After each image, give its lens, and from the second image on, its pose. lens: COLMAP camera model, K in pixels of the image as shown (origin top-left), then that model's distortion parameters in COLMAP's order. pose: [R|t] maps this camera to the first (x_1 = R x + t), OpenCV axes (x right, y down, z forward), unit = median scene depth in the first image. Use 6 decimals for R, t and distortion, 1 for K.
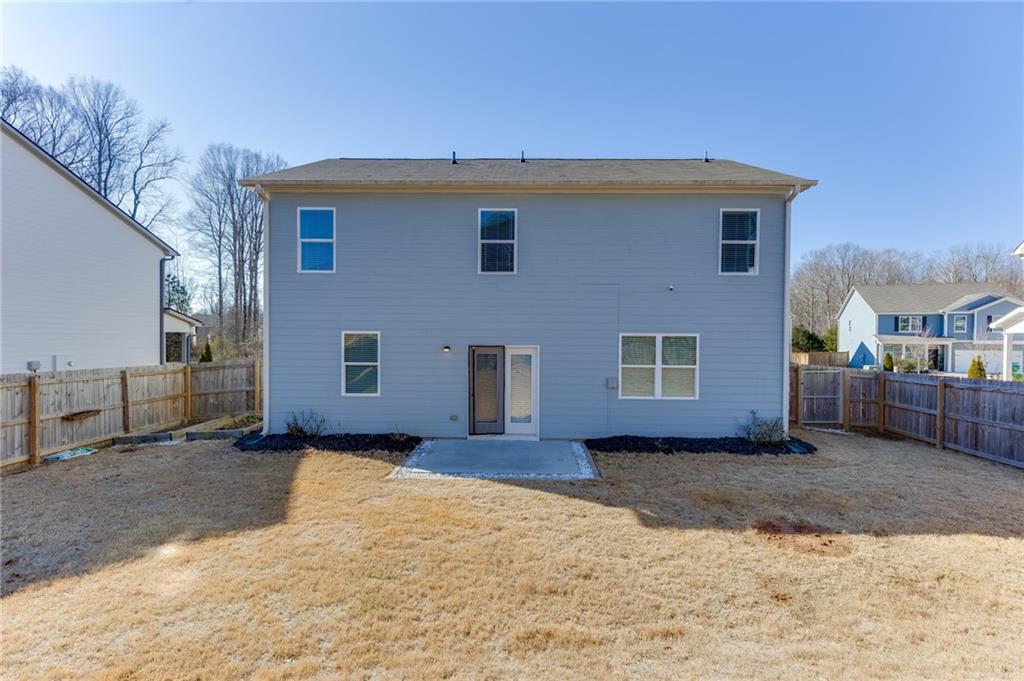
lens RADIAL K [[459.8, 0, 512.5], [0, 459.8, 342.8], [0, 0, 1]] dist [0.011632, -0.001619]
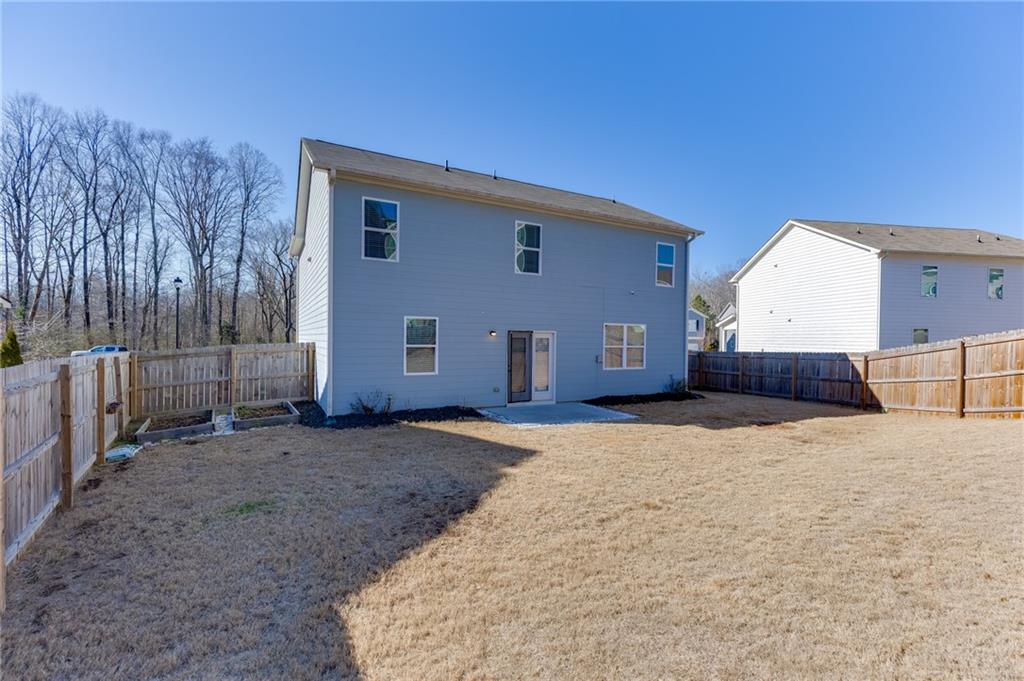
lens RADIAL K [[459.8, 0, 517.3], [0, 459.8, 342.8], [0, 0, 1]] dist [0.011632, -0.001619]
pose [[0.866803, -0.000689, 0.498650, -0.685920], [-0.000915, 0.999995, 0.002972, 0.035050], [-0.498649, -0.003032, 0.866799, -0.080405]]
